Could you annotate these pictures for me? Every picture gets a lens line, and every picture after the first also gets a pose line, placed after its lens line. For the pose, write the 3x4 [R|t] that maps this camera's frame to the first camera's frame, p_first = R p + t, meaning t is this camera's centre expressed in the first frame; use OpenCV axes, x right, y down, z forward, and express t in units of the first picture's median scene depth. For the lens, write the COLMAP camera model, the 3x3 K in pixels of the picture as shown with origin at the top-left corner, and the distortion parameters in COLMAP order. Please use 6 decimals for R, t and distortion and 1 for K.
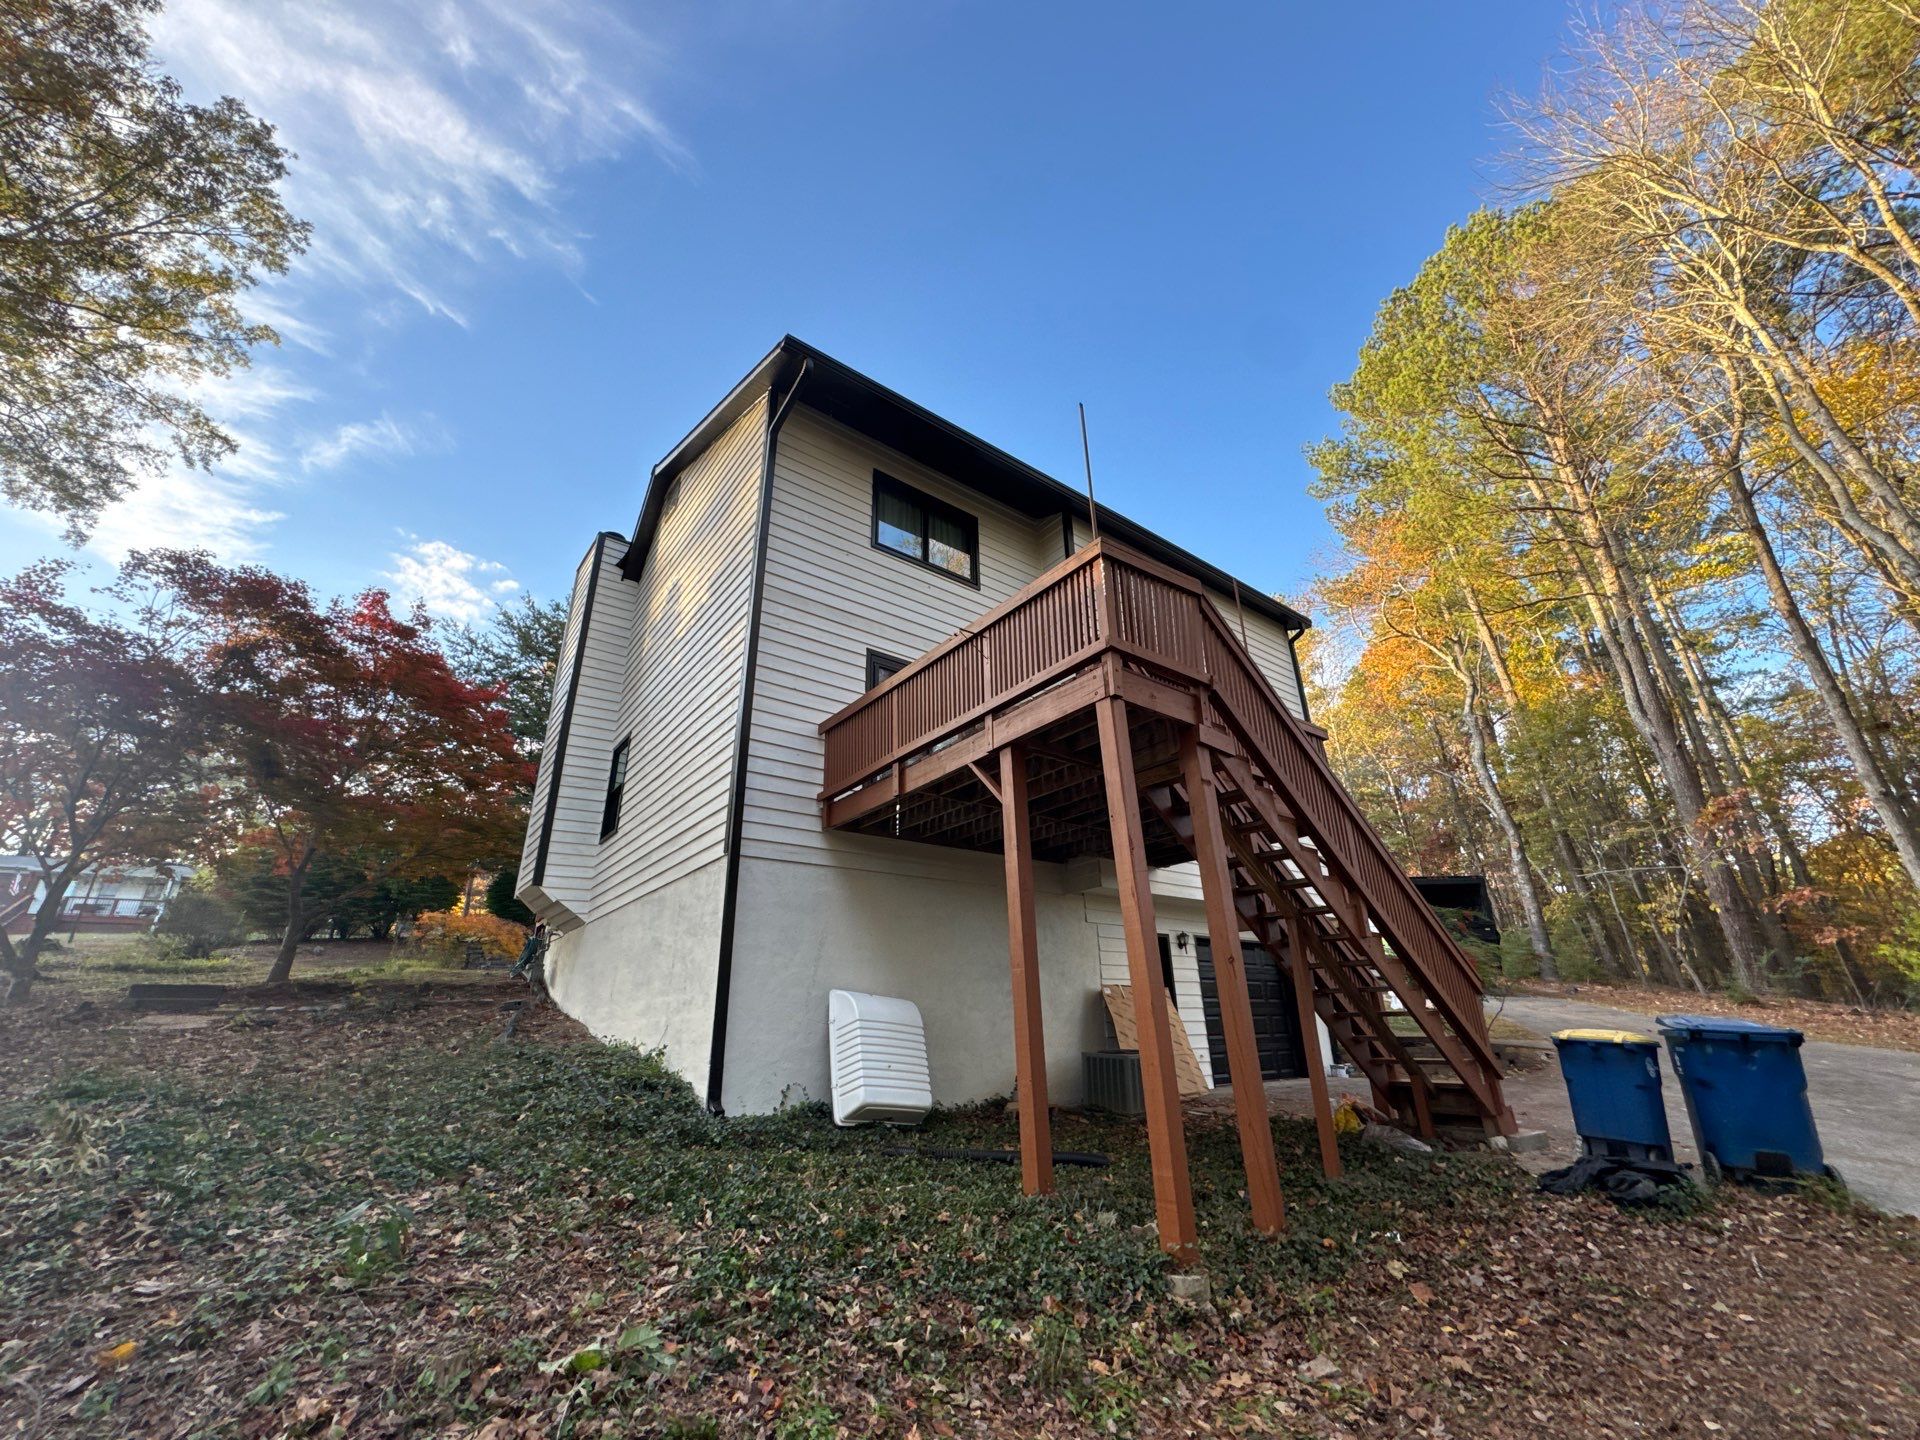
lens RADIAL K [[770.6, 0, 964.6], [0, 770.6, 717.6], [0, 0, 1]] dist [-0.001034, -0.002095]
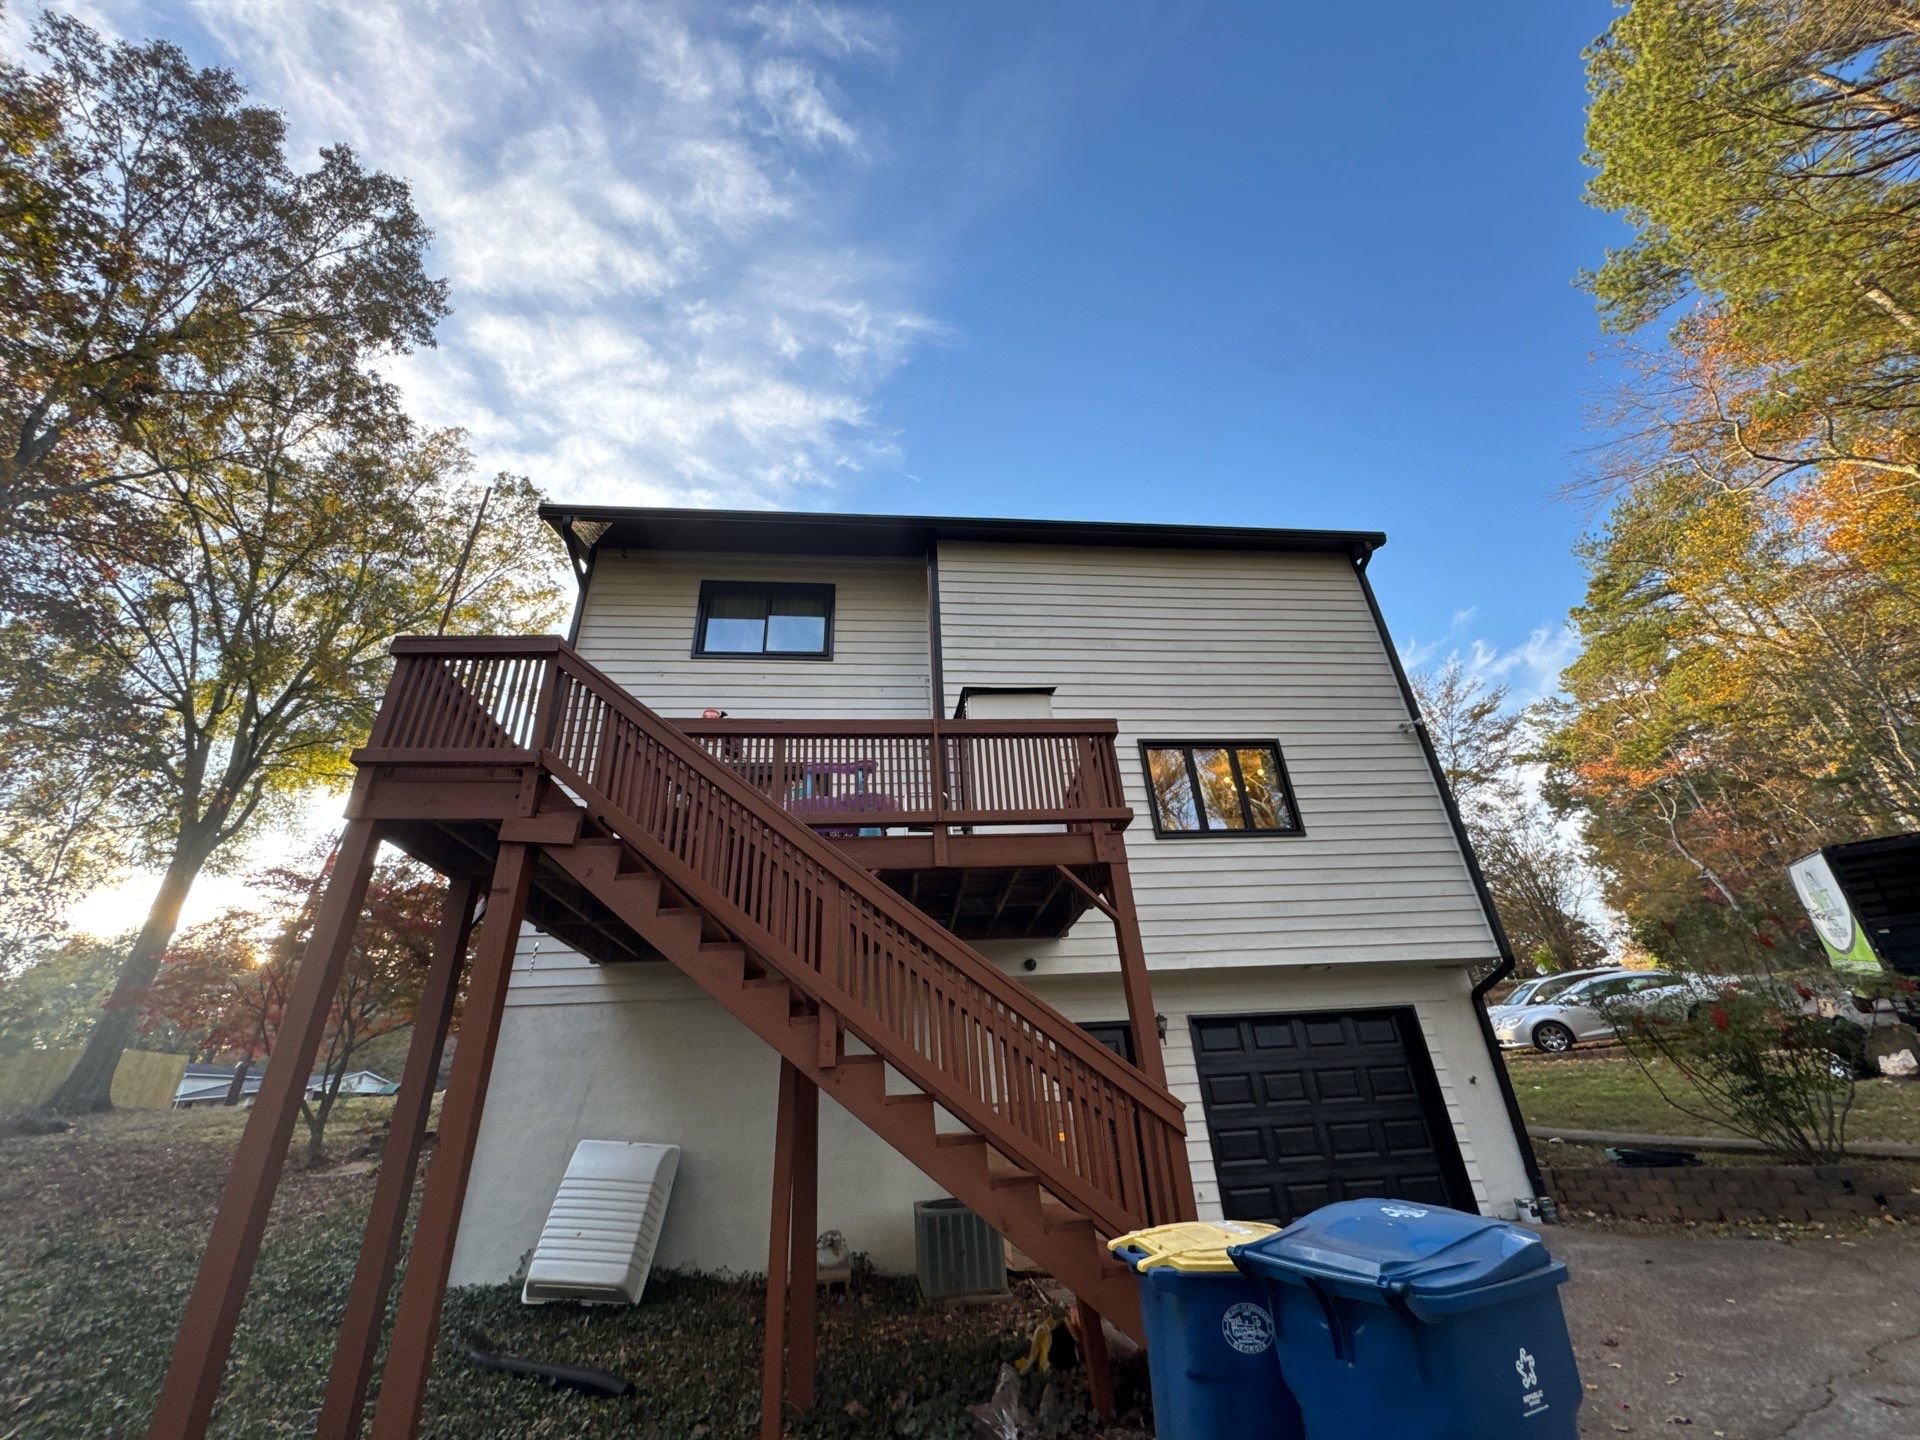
lens RADIAL K [[762.7, 0, 967.9], [0, 762.7, 708.6], [0, 0, 1]] dist [-0.003235, -0.000218]
pose [[0.847940, -0.280260, -0.449947, 0.523183], [0.234874, 0.959577, -0.155067, 0.067520], [0.475217, 0.025807, 0.879490, 0.257686]]
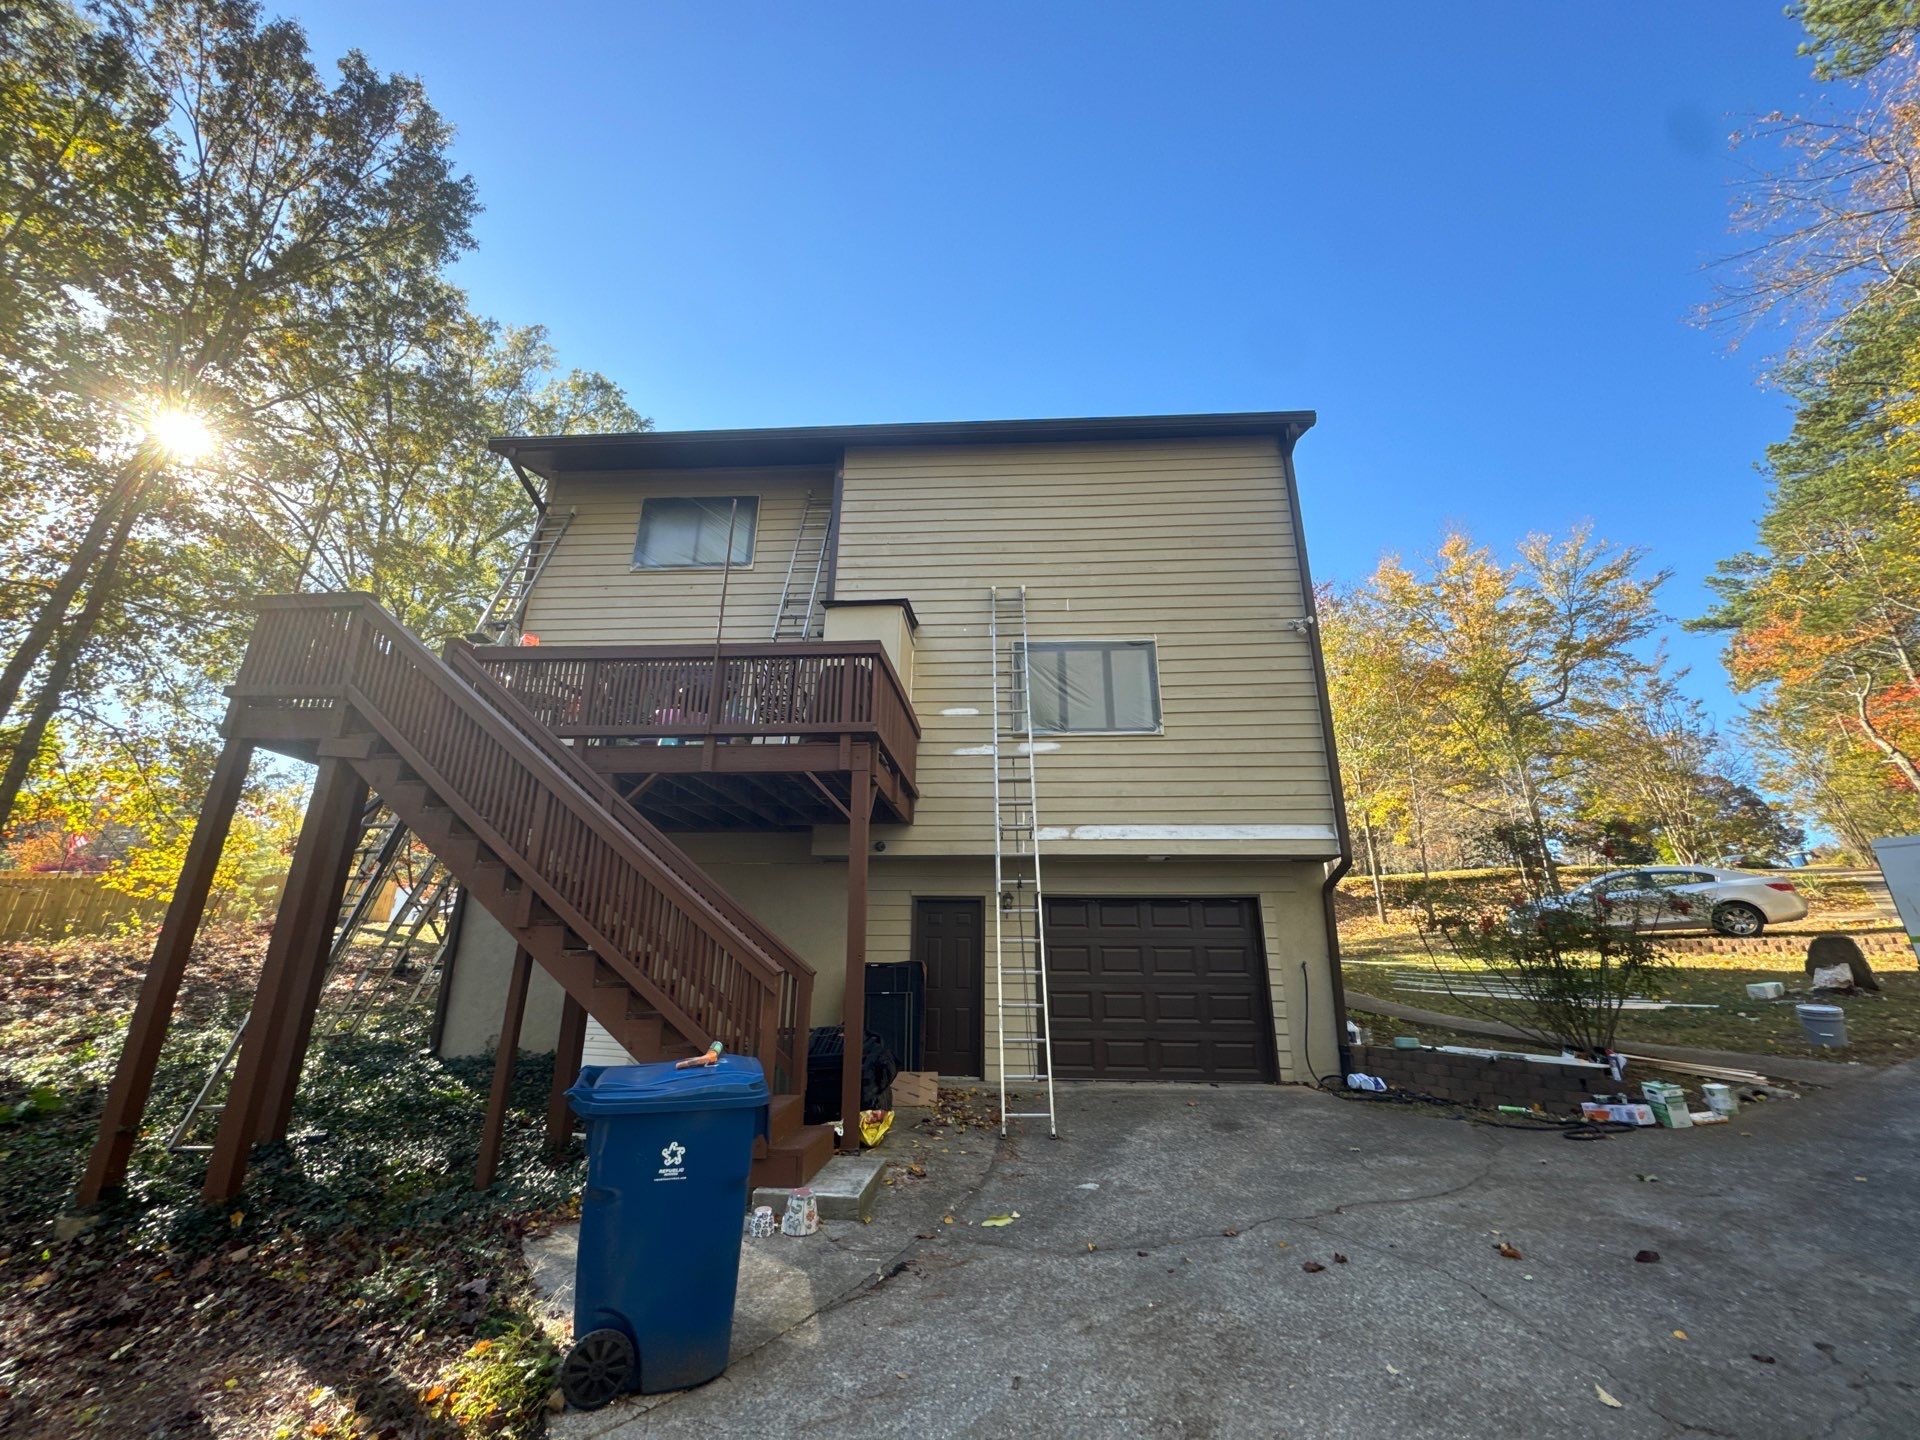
lens RADIAL K [[762.7, 0, 967.9], [0, 762.7, 708.6], [0, 0, 1]] dist [-0.003235, -0.000218]
pose [[0.755661, -0.193938, -0.625591, 0.767883], [0.227974, 0.973310, -0.026359, 0.096695], [0.614006, -0.122700, 0.779706, 0.349821]]
